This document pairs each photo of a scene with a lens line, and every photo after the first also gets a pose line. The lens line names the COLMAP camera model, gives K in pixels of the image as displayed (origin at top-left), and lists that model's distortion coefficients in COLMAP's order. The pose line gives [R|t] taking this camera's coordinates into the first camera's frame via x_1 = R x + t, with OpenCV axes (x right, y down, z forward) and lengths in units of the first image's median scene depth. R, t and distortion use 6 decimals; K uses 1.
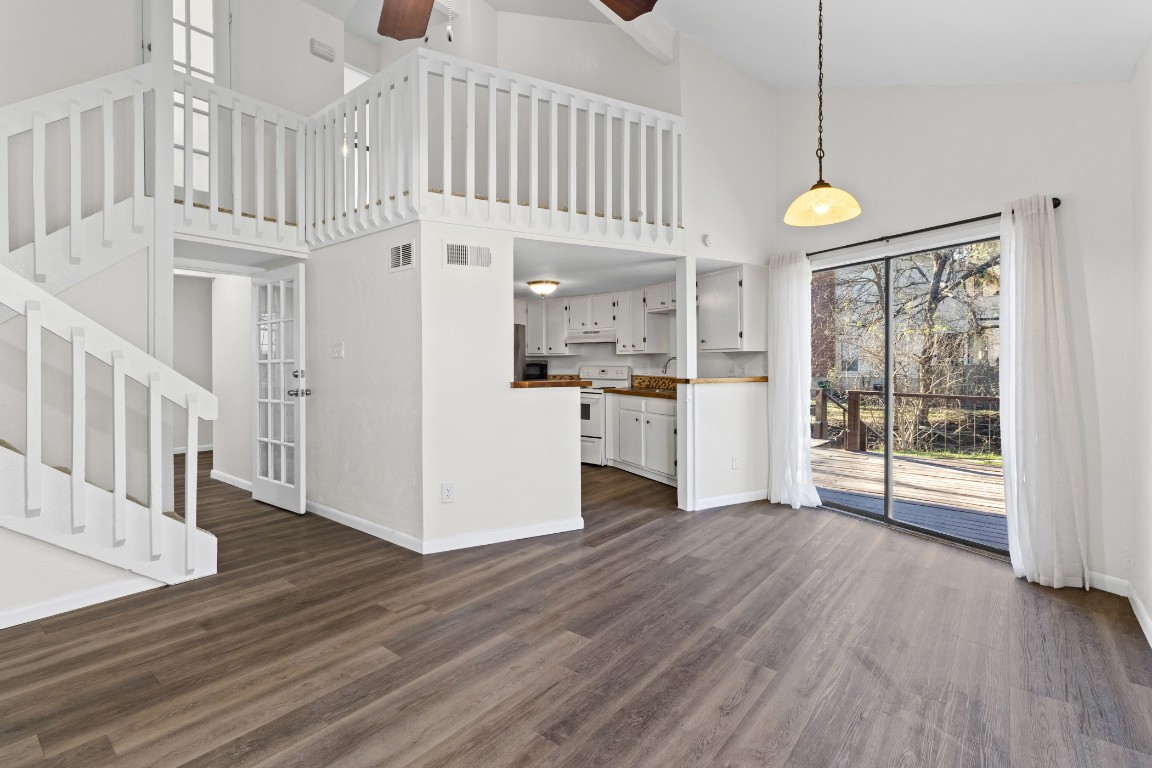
lens RADIAL K [[536.6, 0, 574.8], [0, 536.6, 363.6], [0, 0, 1]] dist [-0.000258, 0.001287]
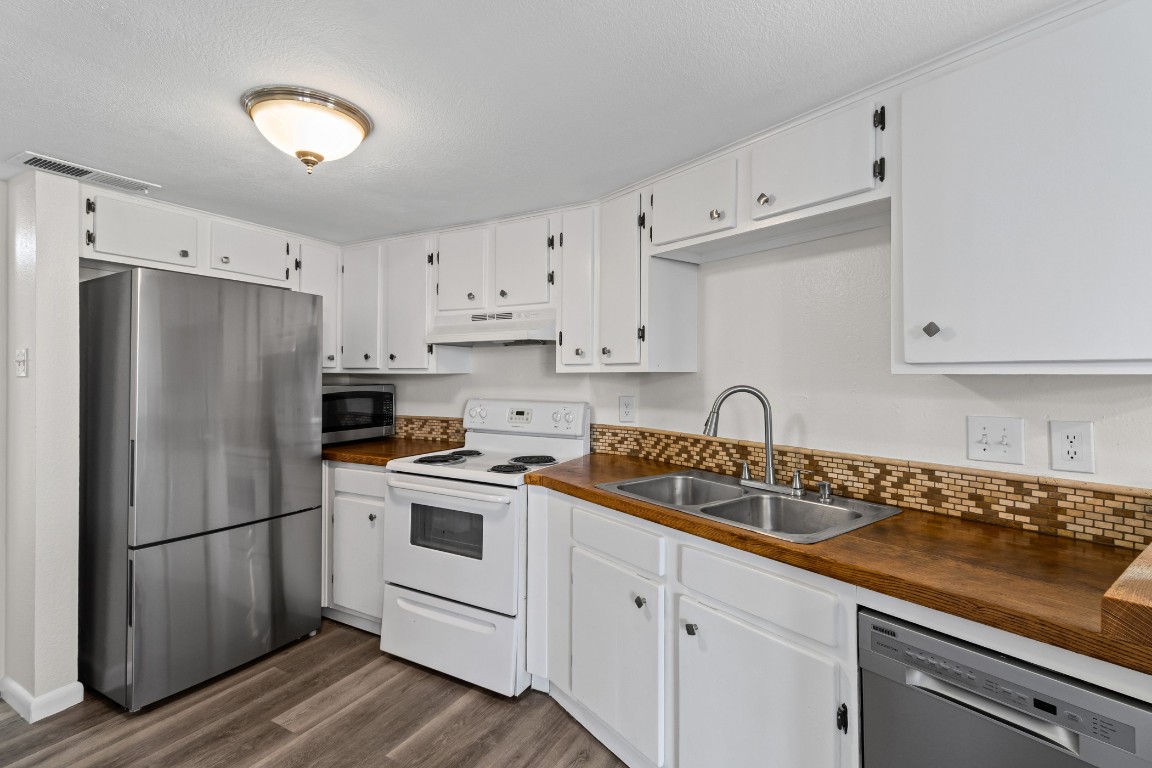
lens RADIAL K [[536.6, 0, 572.4], [0, 536.6, 372.1], [0, 0, 1]] dist [-0.000258, 0.001287]
pose [[0.987049, 0.010320, 0.160086, 0.027146], [-0.008640, 0.999900, -0.011187, -0.013554], [-0.160186, 0.009659, 0.987040, 0.610178]]
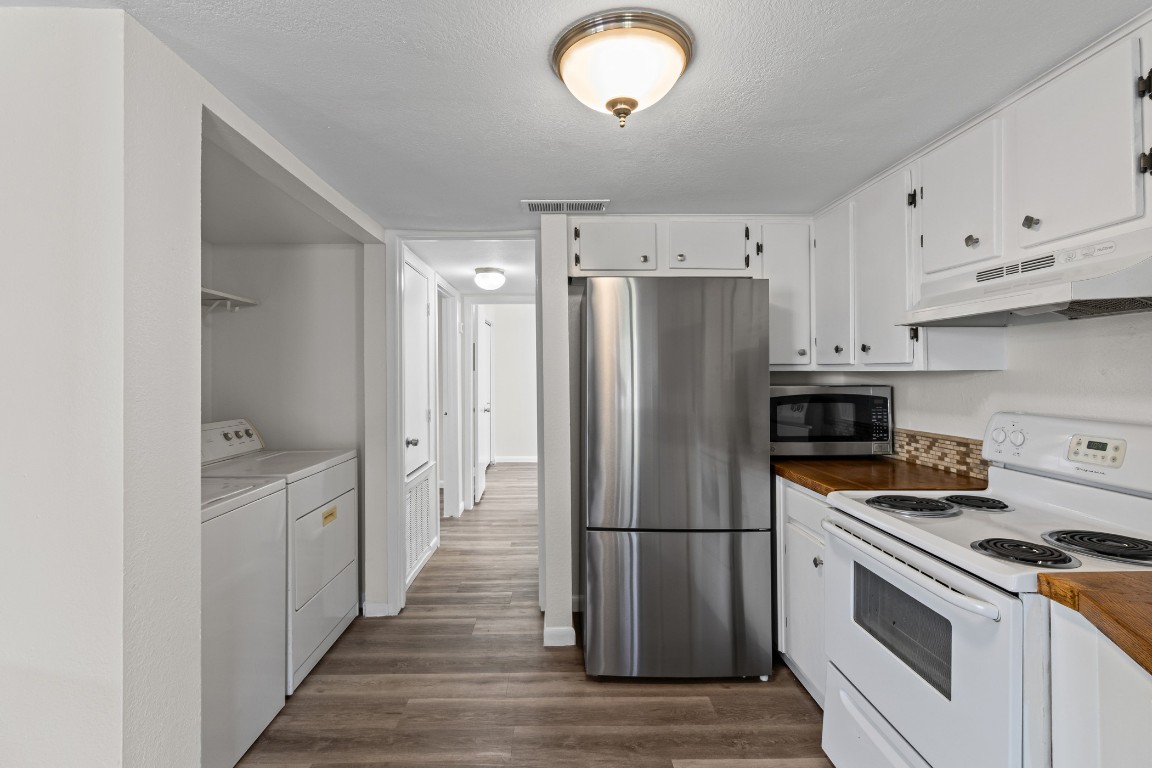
lens RADIAL K [[536.6, 0, 565.7], [0, 536.6, 368.8], [0, 0, 1]] dist [-0.000258, 0.001287]
pose [[0.632053, -0.000622, -0.774925, 0.088022], [-0.006242, 0.999963, -0.005894, -0.014398], [0.774900, 0.008562, 0.632026, 0.728287]]
